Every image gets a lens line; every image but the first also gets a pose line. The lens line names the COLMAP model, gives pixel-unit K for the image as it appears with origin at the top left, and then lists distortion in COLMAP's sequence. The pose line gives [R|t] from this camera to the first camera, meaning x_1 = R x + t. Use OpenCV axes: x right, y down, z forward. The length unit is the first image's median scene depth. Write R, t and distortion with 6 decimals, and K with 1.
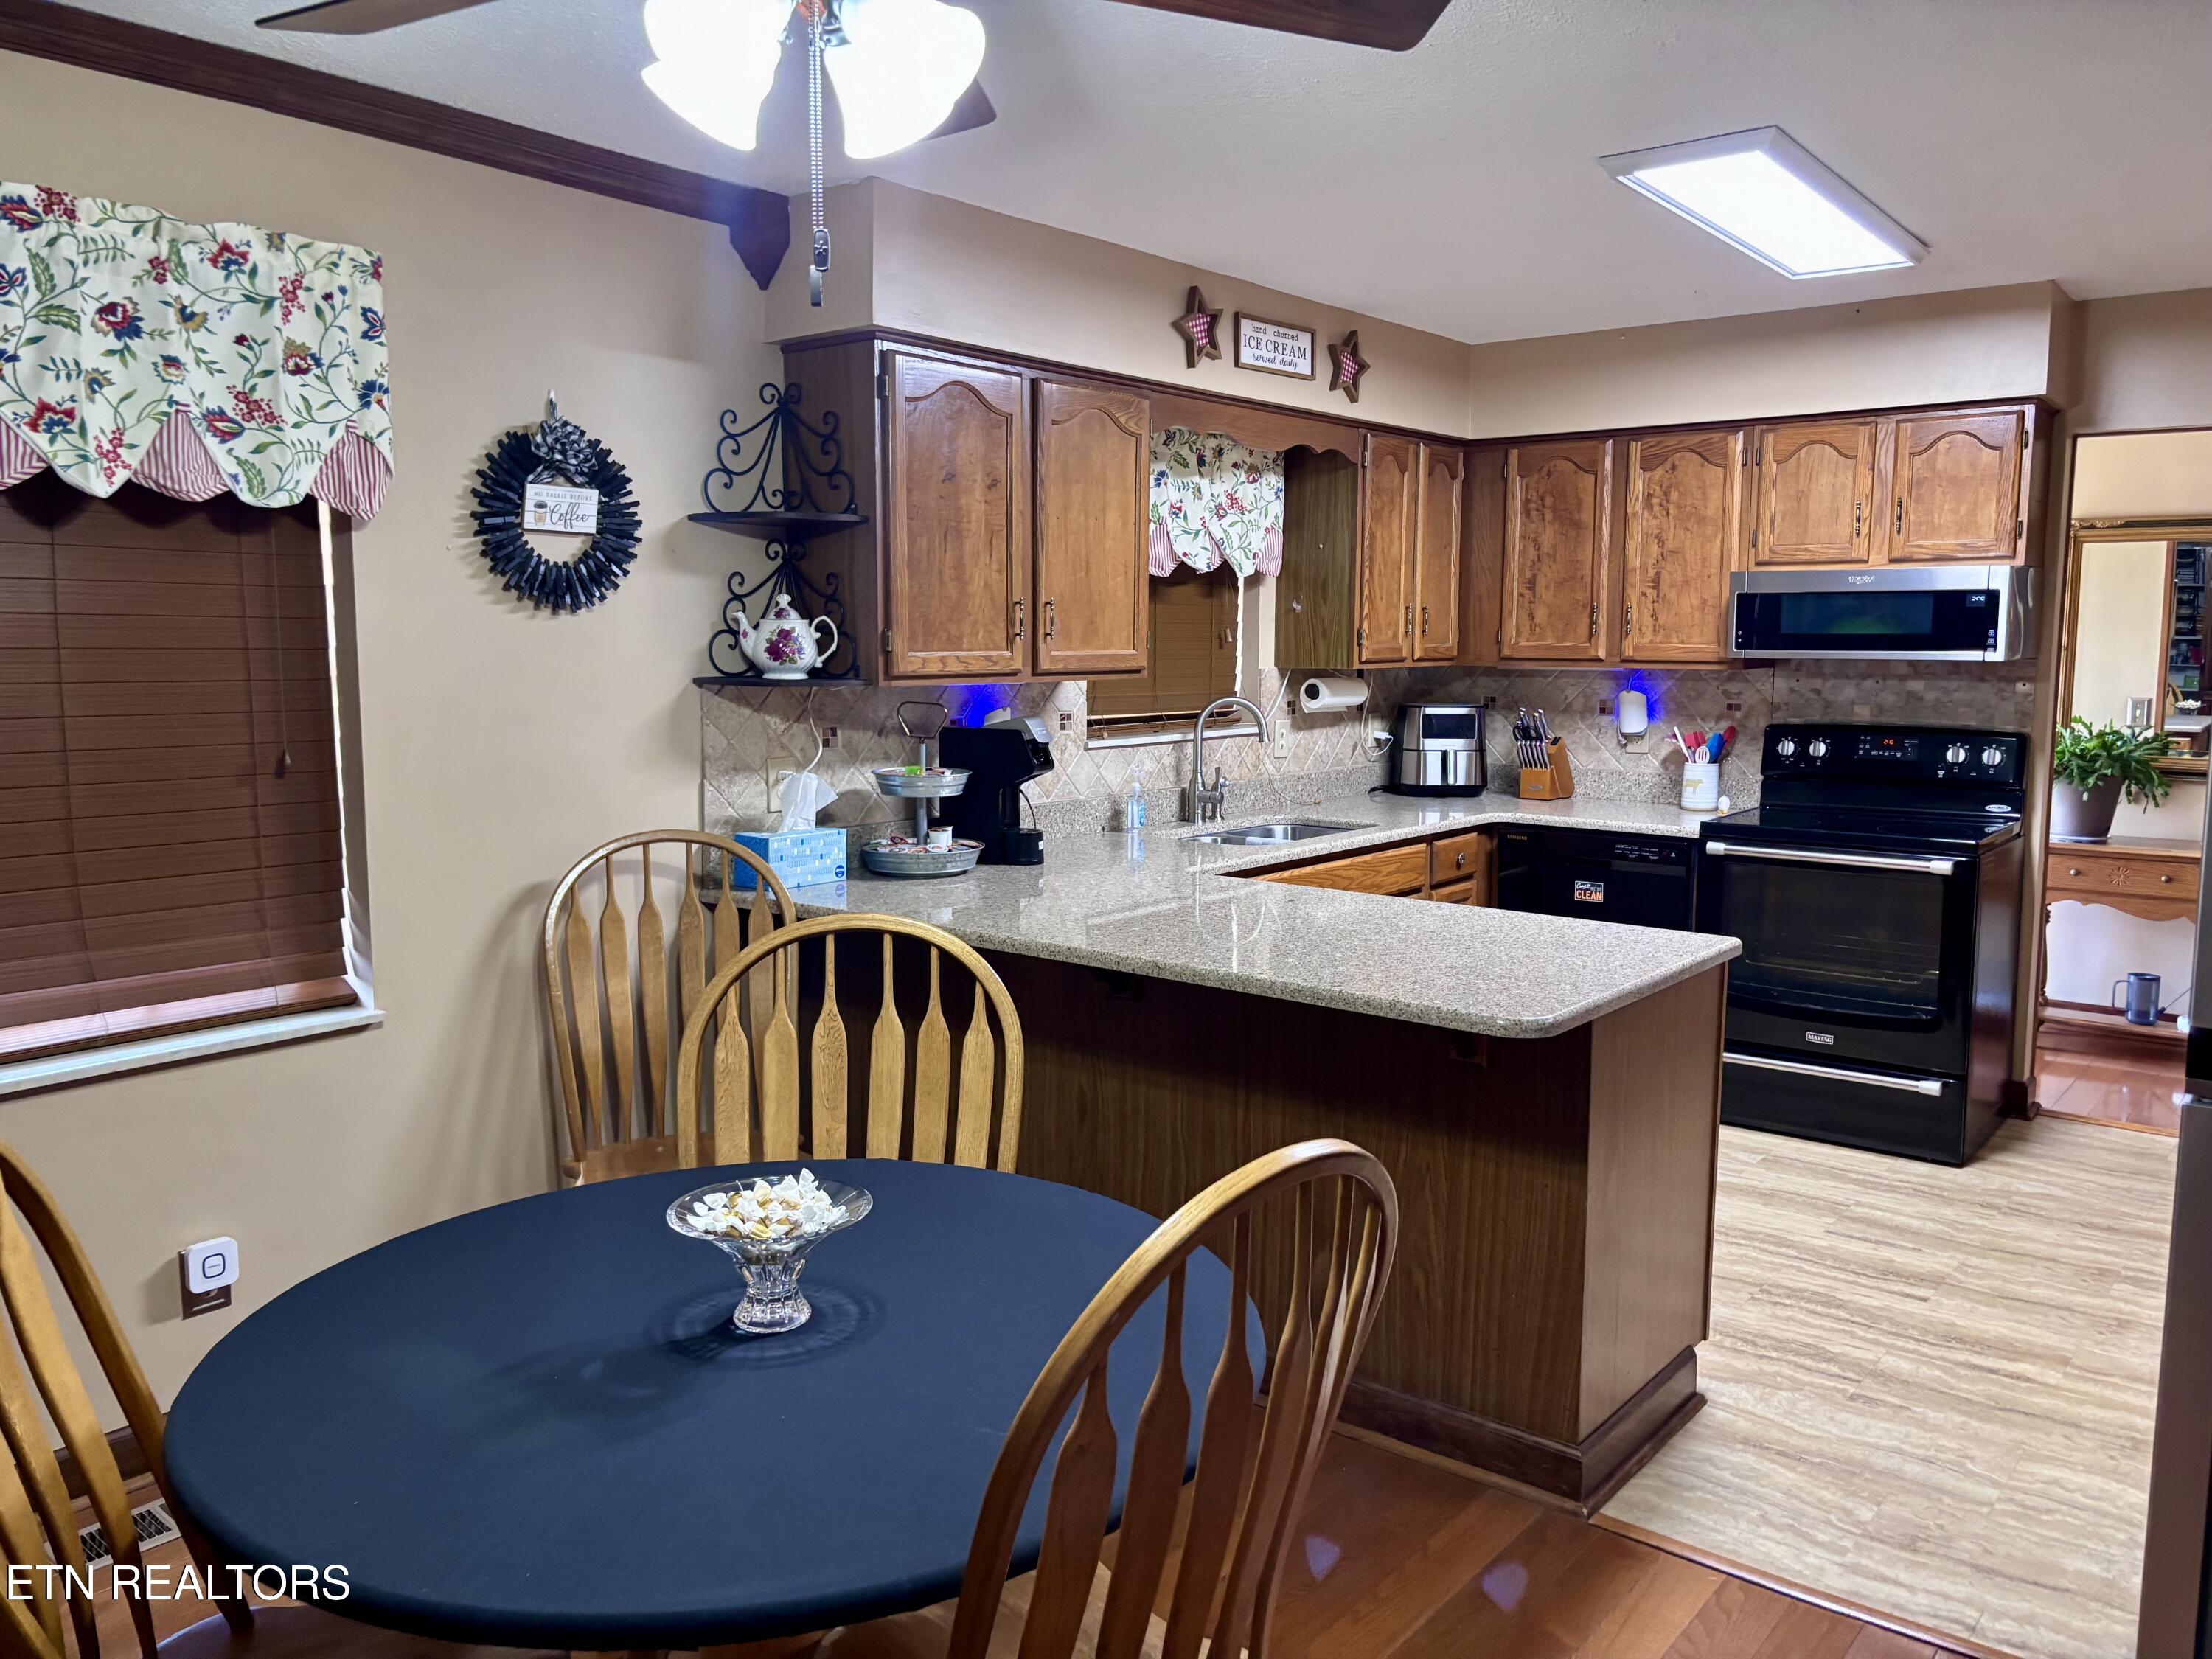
lens RADIAL K [[1686.3, 0, 1106.0], [0, 1686.3, 829.5], [0, 0, 1]] dist [0.109440, -0.124610]
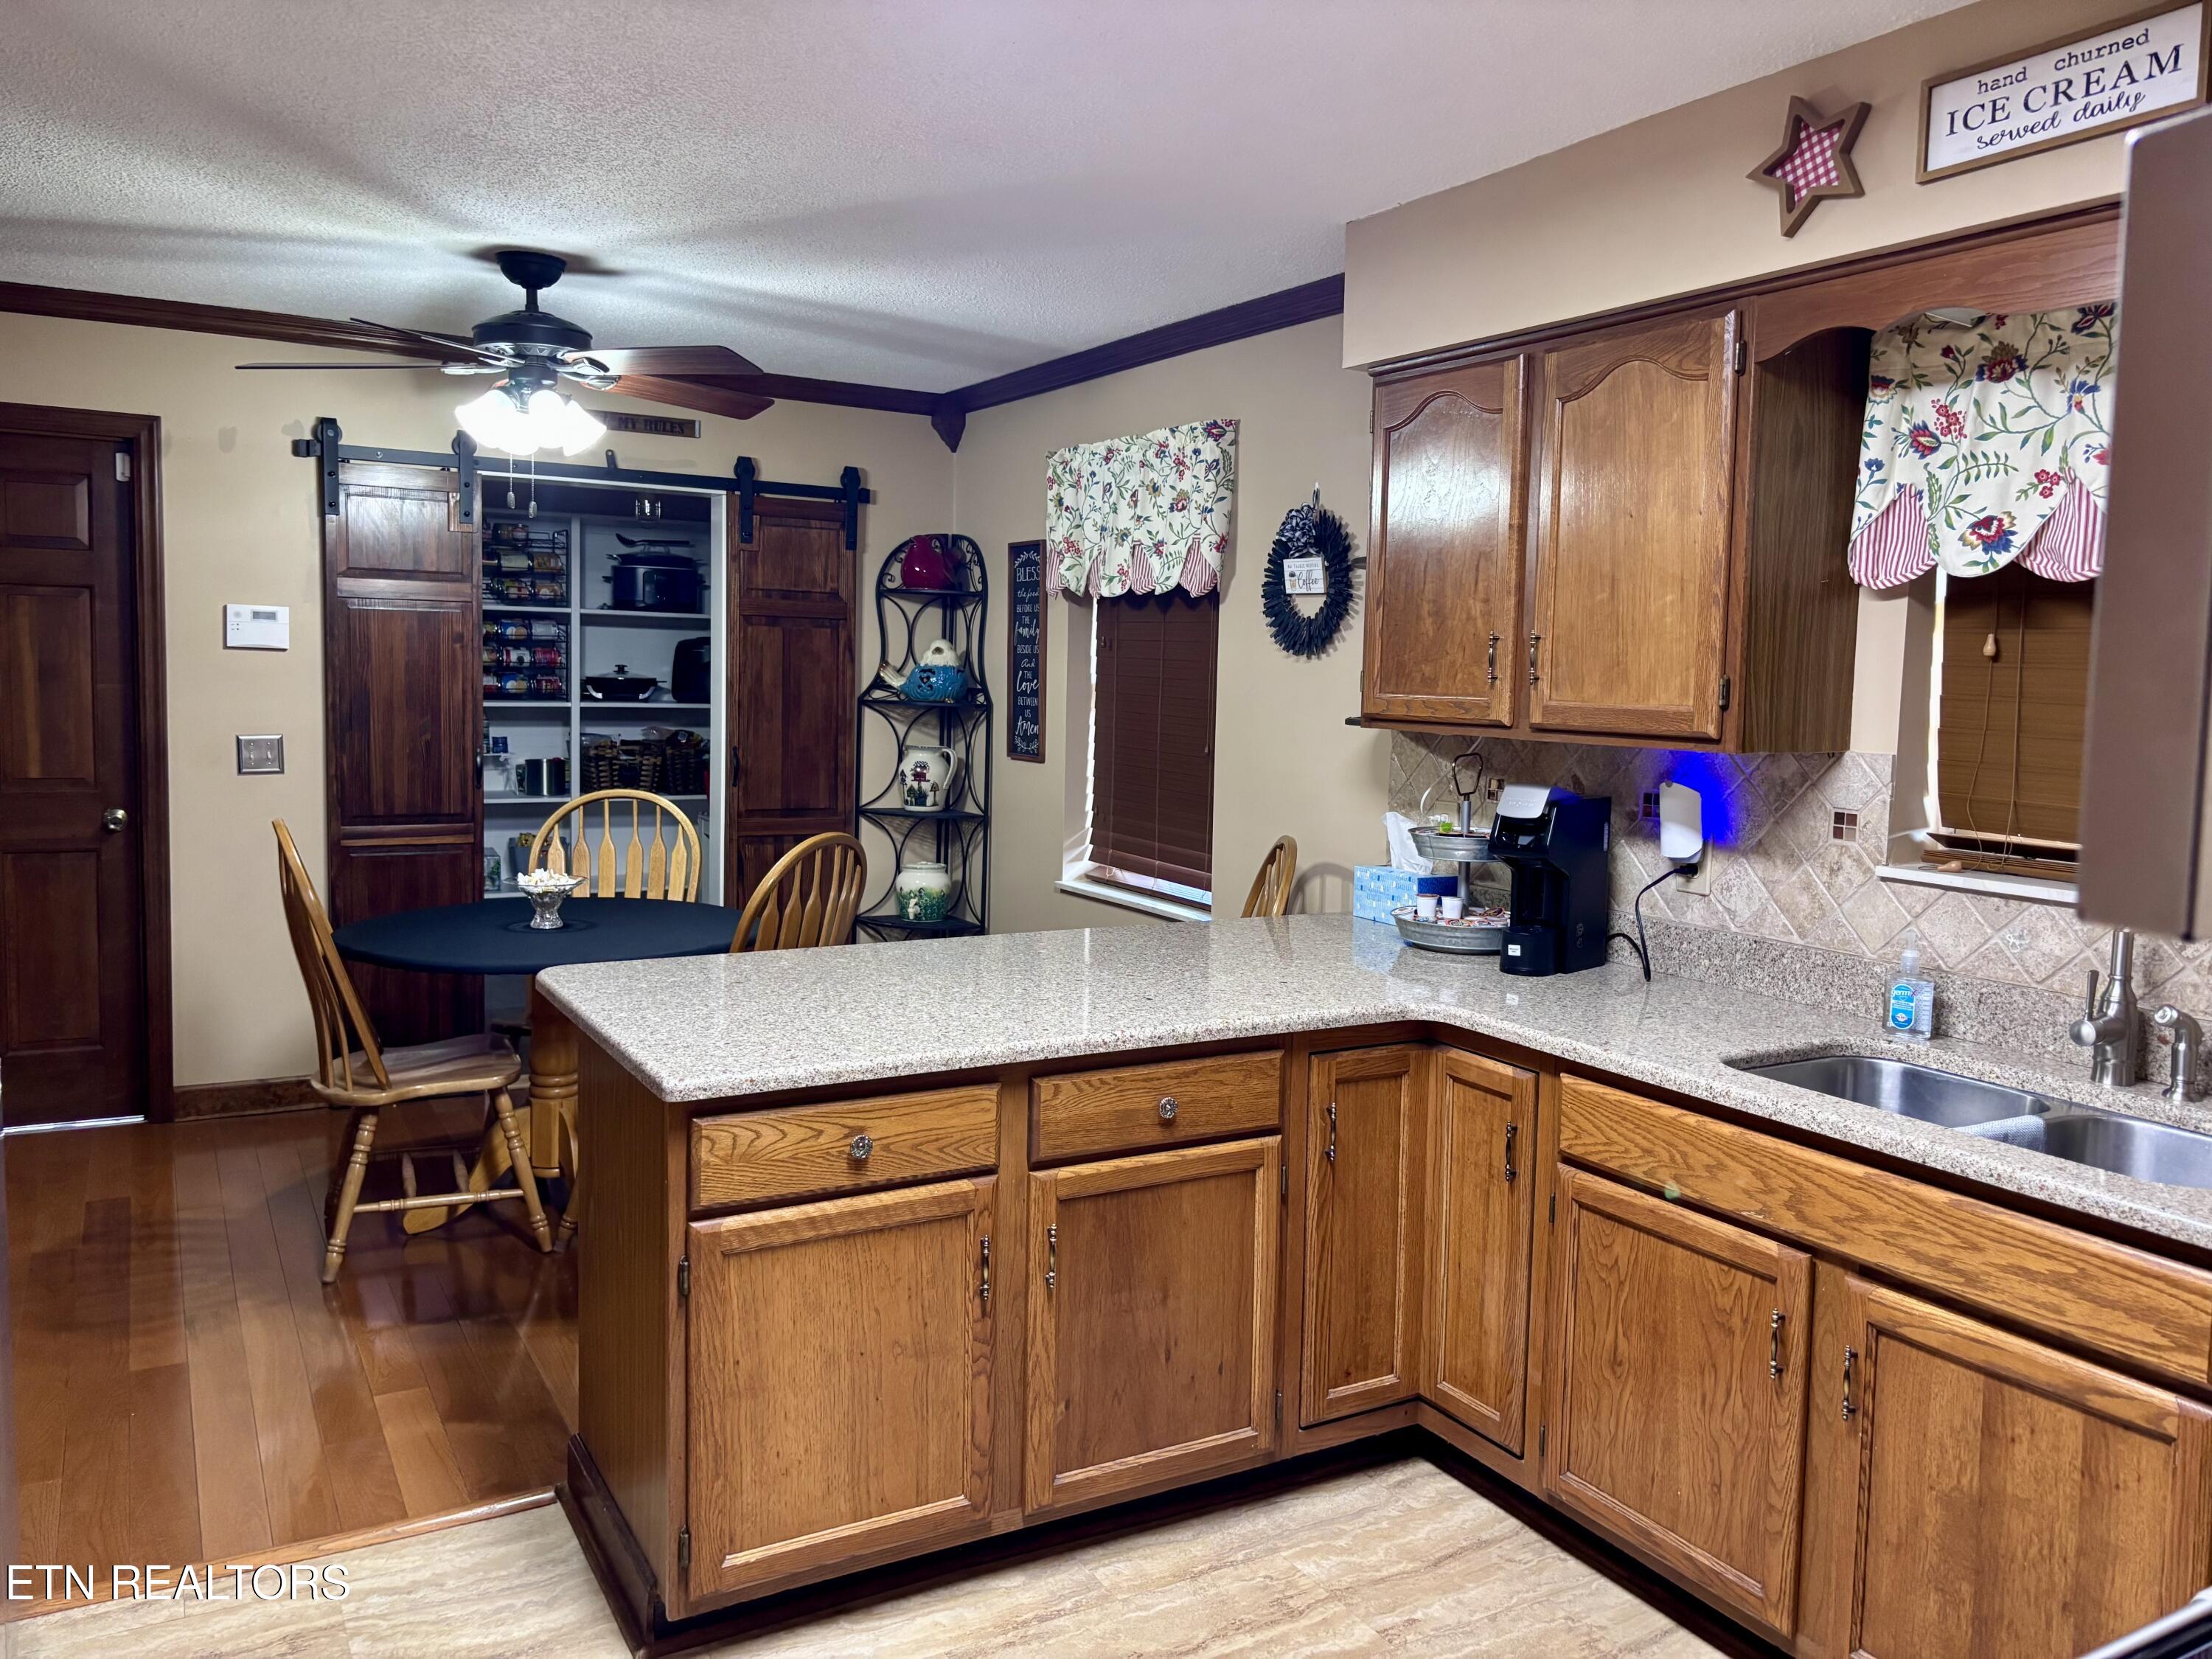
lens RADIAL K [[1686.3, 0, 1106.0], [0, 1686.3, 829.5], [0, 0, 1]] dist [0.109440, -0.124610]
pose [[-0.359427, 0.073477, -0.930276, 0.783433], [-0.142932, 0.980797, 0.132691, -0.126787], [0.922162, 0.180659, -0.342023, 1.133760]]
